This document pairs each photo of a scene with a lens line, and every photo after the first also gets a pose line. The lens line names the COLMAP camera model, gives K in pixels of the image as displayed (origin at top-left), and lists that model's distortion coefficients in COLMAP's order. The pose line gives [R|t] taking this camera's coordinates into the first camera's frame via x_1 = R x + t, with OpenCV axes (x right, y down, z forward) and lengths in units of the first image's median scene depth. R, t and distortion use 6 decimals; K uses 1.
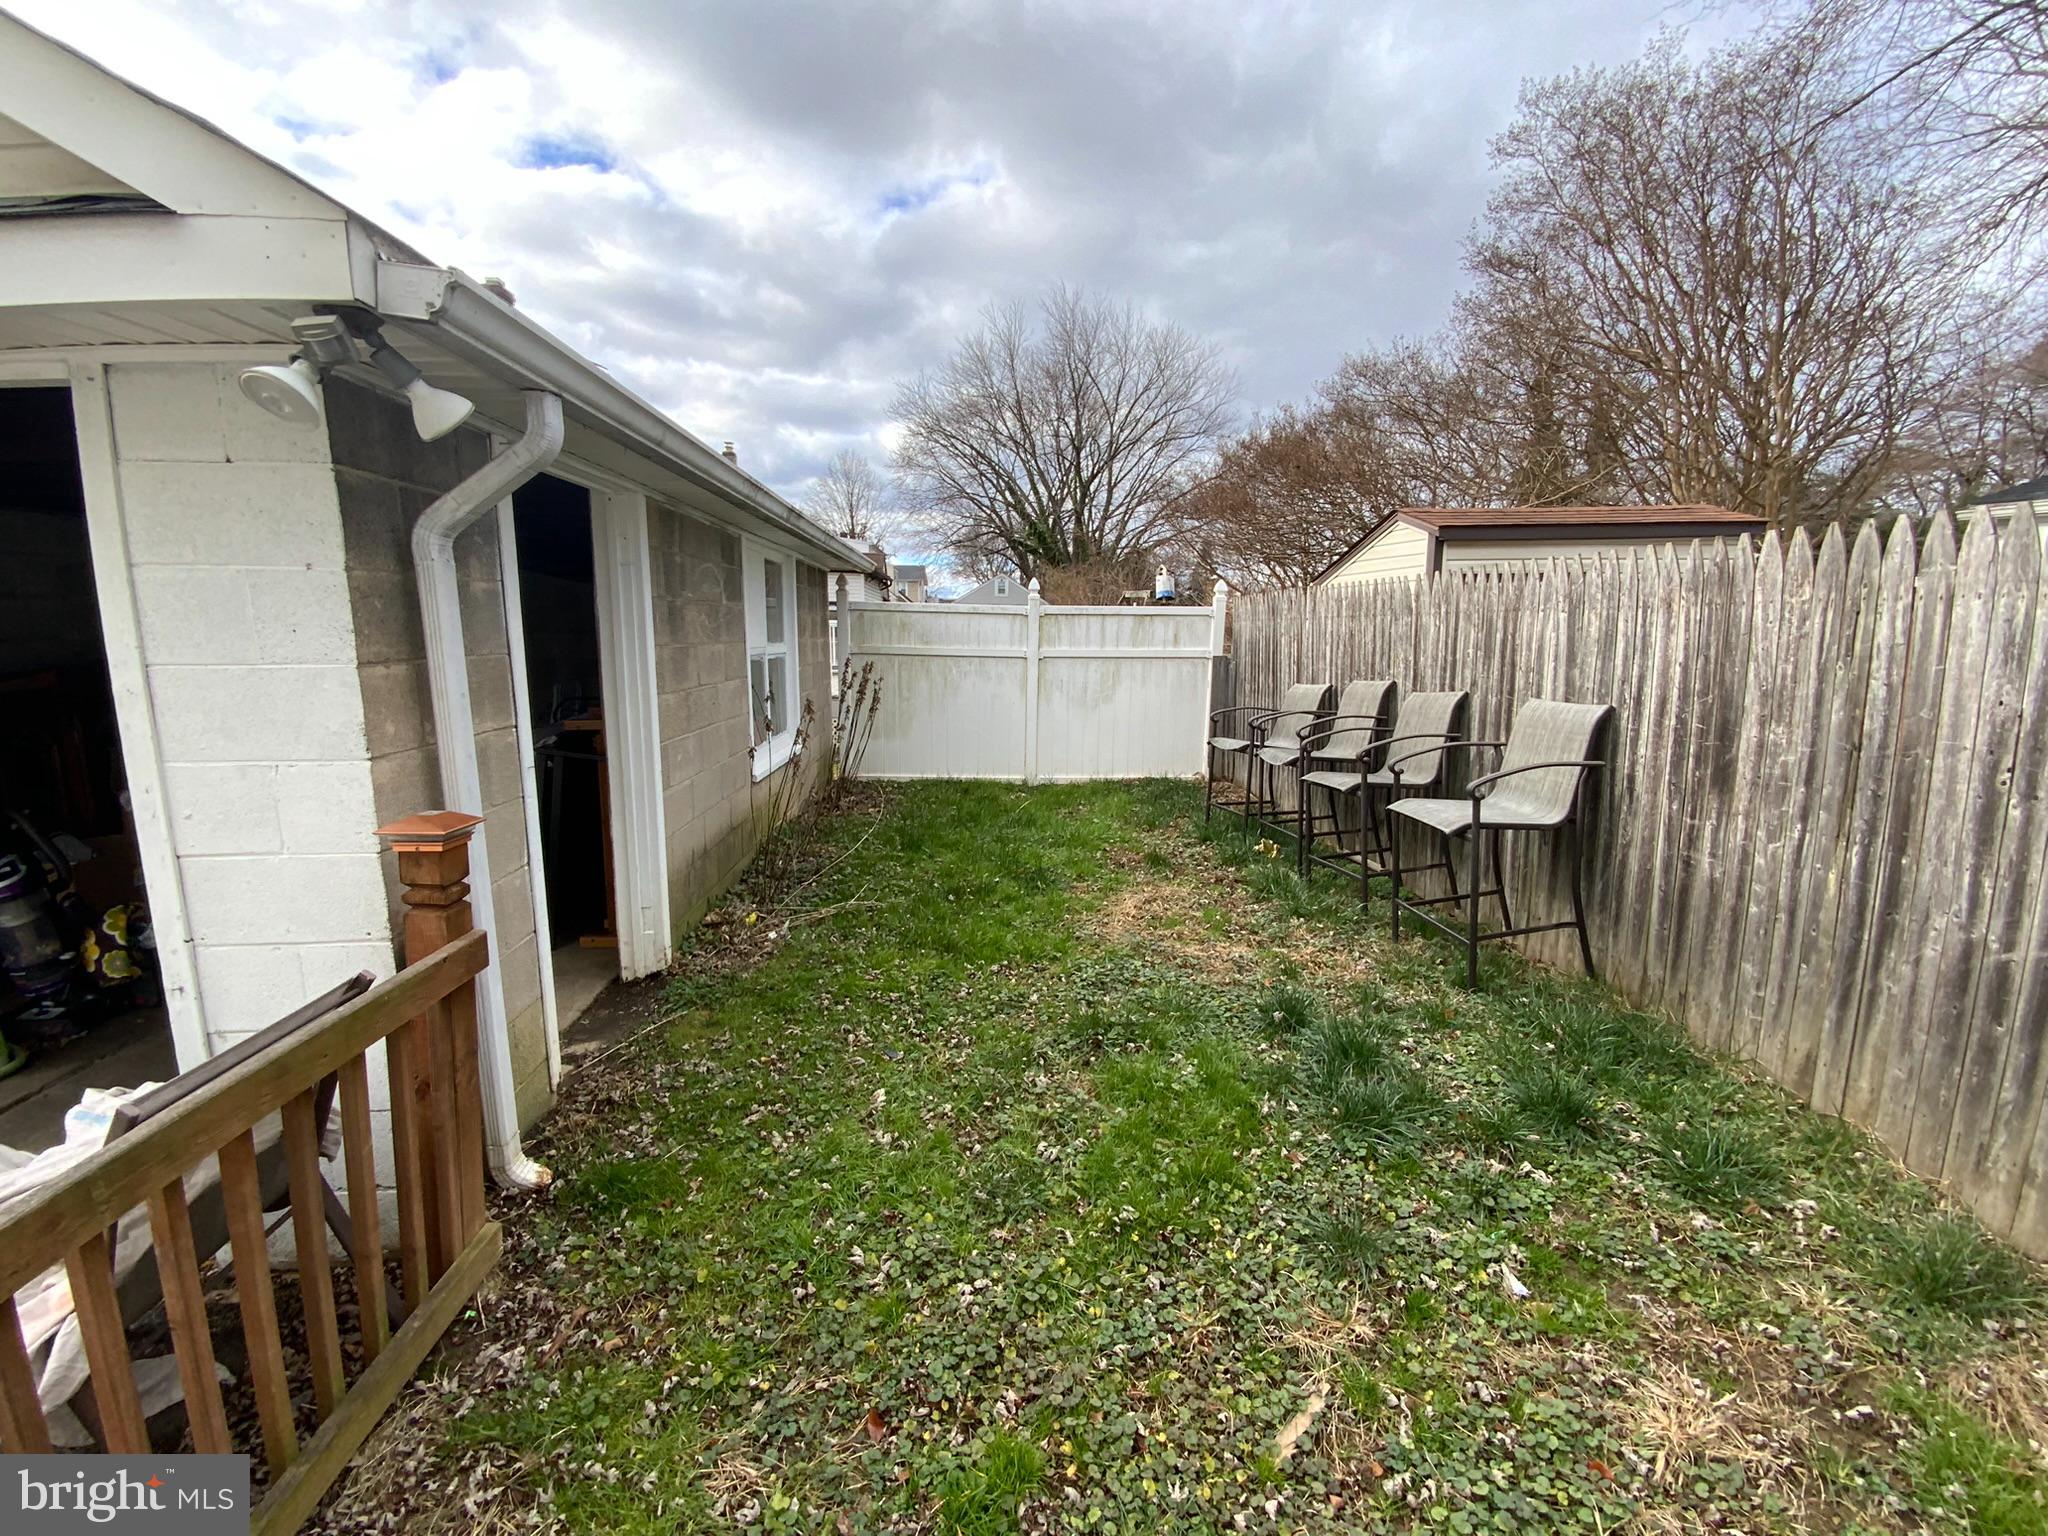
lens RADIAL K [[827.6, 0, 1025.7], [0, 827.6, 777.4], [0, 0, 1]] dist [-0.008422, -0.000307]
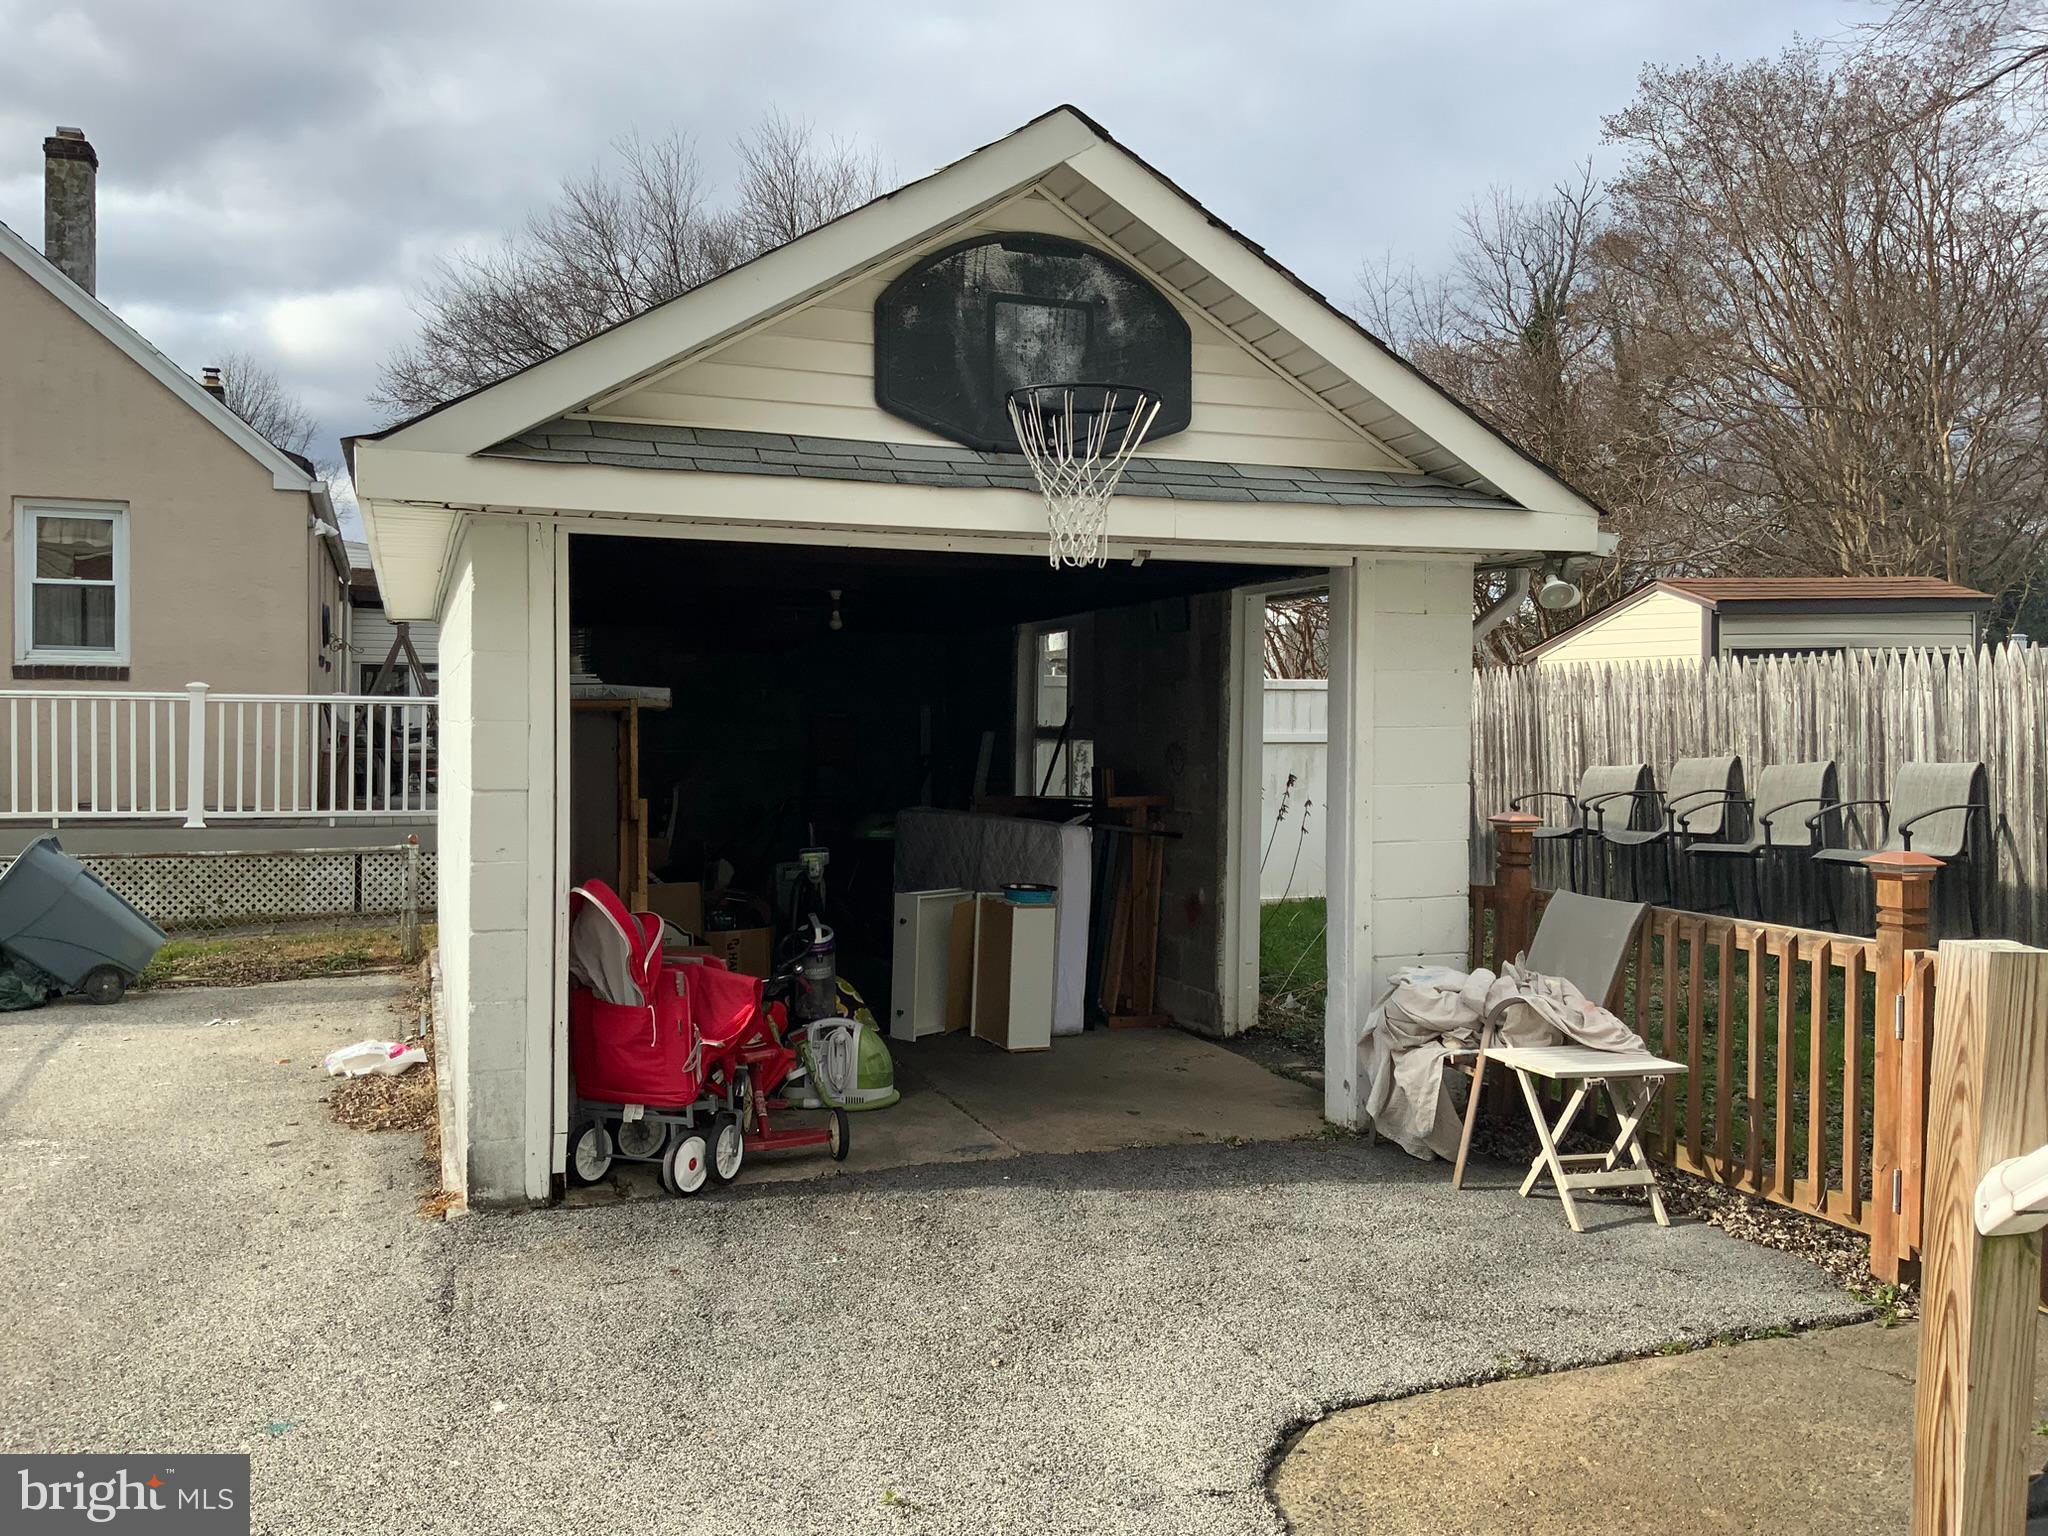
lens RADIAL K [[1675.7, 0, 1024.0], [0, 1675.7, 768.0], [0, 0, 1]] dist [0.064628, -0.127082]
pose [[0.962788, -0.010875, 0.270039, -1.363088], [0.050073, 0.989068, -0.138700, 0.201133], [-0.265578, 0.147060, 0.952807, -1.057105]]
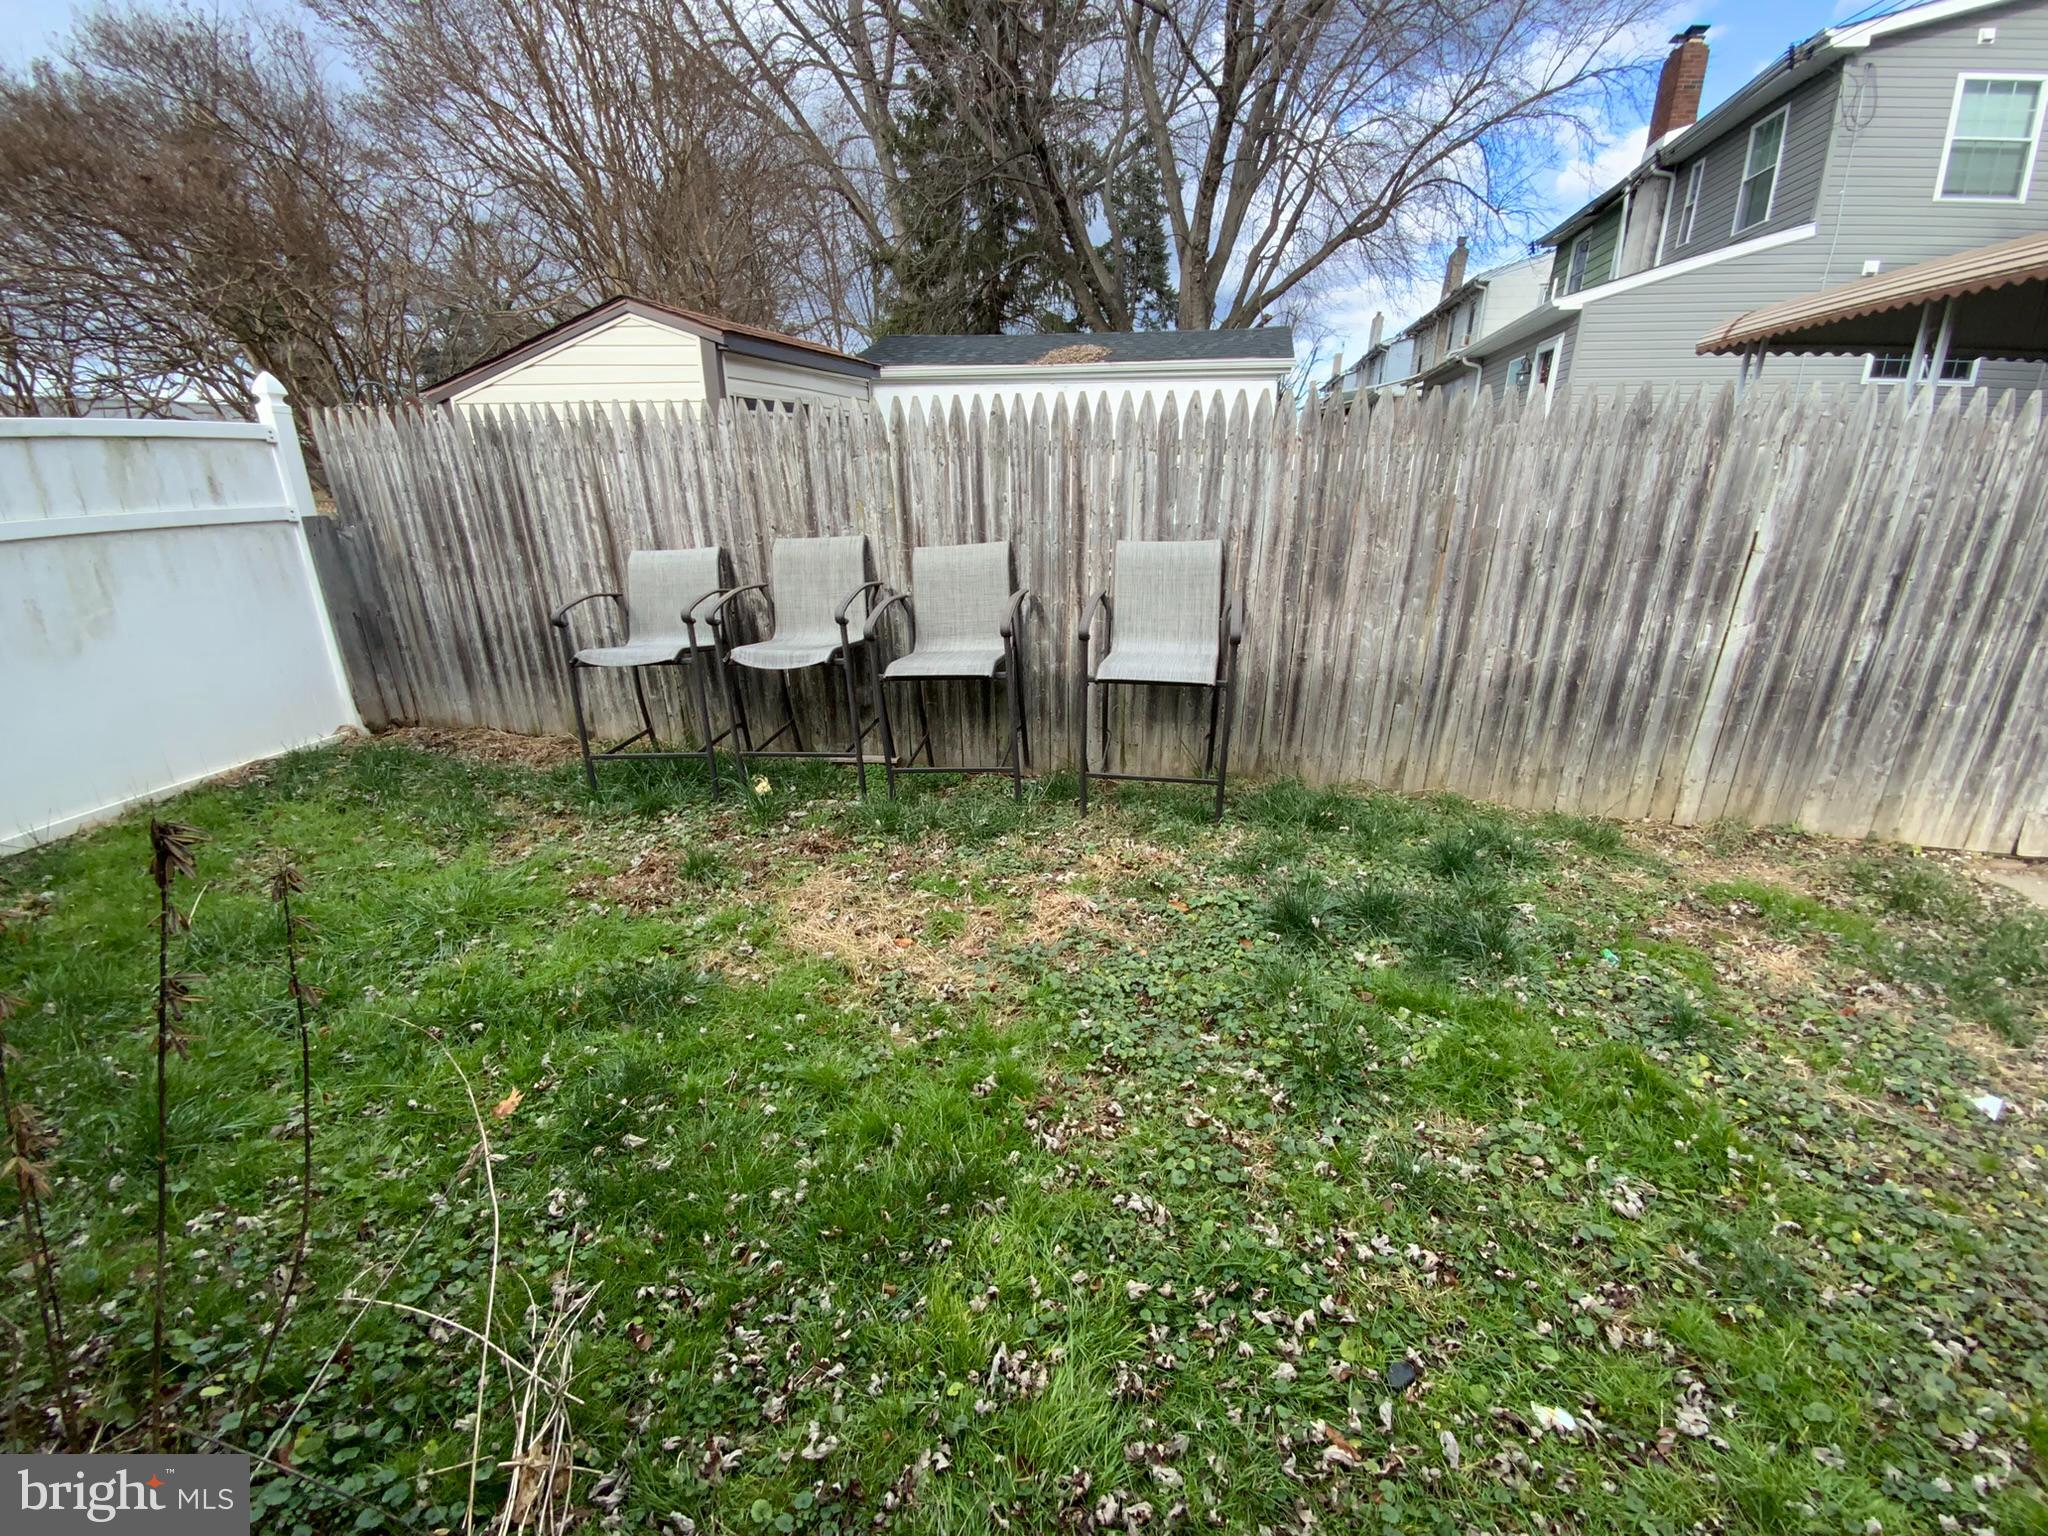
lens RADIAL K [[851.3, 0, 1024.0], [0, 851.3, 768.0], [0, 0, 1]] dist [0.019458, -0.016195]
pose [[0.278881, -0.319540, 0.905604, -0.495830], [0.169728, 0.944573, 0.281022, -0.155855], [-0.945208, 0.075335, 0.317659, 0.851476]]
